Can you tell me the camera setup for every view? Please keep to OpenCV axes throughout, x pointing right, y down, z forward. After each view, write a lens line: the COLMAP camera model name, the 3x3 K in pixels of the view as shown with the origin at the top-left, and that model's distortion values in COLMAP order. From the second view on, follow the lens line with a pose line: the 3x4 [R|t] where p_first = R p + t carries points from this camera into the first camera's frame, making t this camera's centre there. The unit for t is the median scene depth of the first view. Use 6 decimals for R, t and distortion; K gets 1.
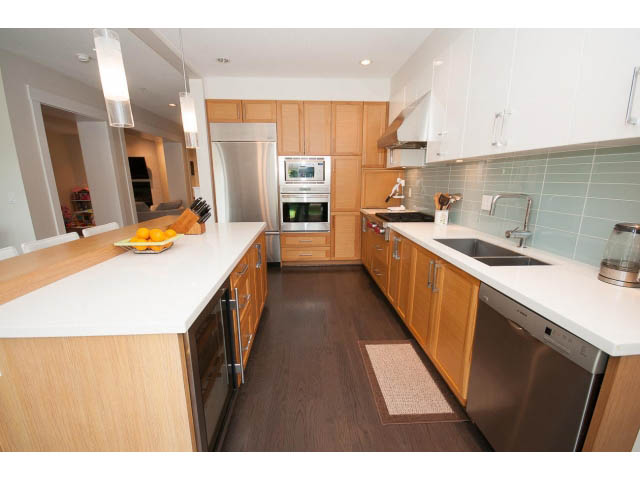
lens RADIAL K [[286.4, 0, 319.9], [0, 286.4, 241.3], [0, 0, 1]] dist [0.006098, -0.000911]
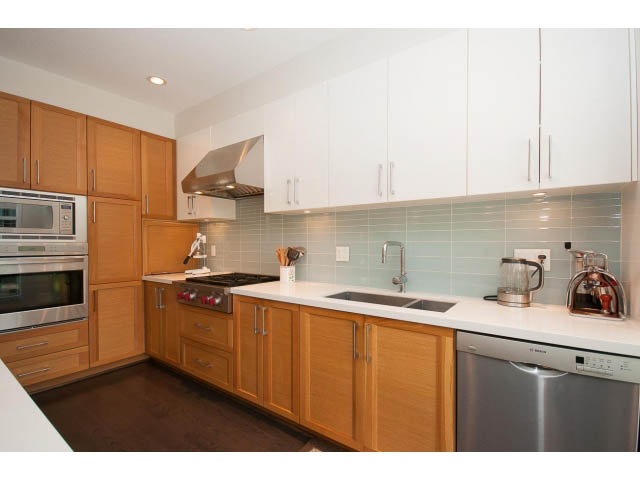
lens RADIAL K [[299.6, 0, 325.3], [0, 299.6, 244.5], [0, 0, 1]] dist [-0.003686, -0.001819]
pose [[0.631207, -0.002313, 0.775611, -0.144463], [0.164774, 0.977569, -0.131181, -0.023575], [-0.757910, 0.210603, 0.617430, 0.231082]]
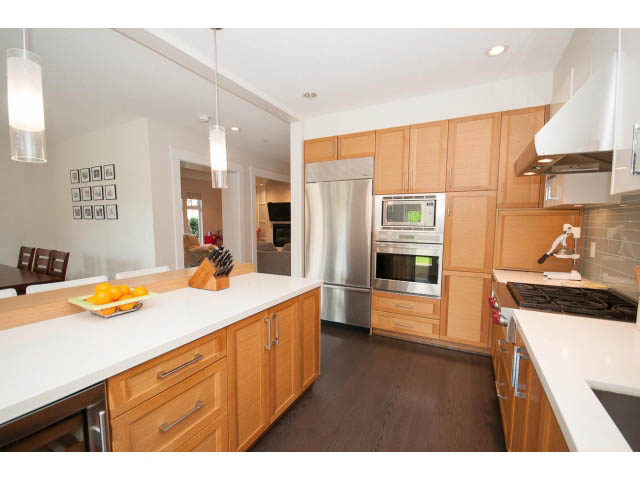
lens RADIAL K [[286.4, 0, 320.2], [0, 286.4, 243.8], [0, 0, 1]] dist [0.006098, -0.000911]
pose [[0.859771, 0.047221, -0.508492, 0.142749], [-0.115009, 0.988041, -0.102706, -0.063335], [0.497561, 0.146784, 0.854920, 0.257536]]
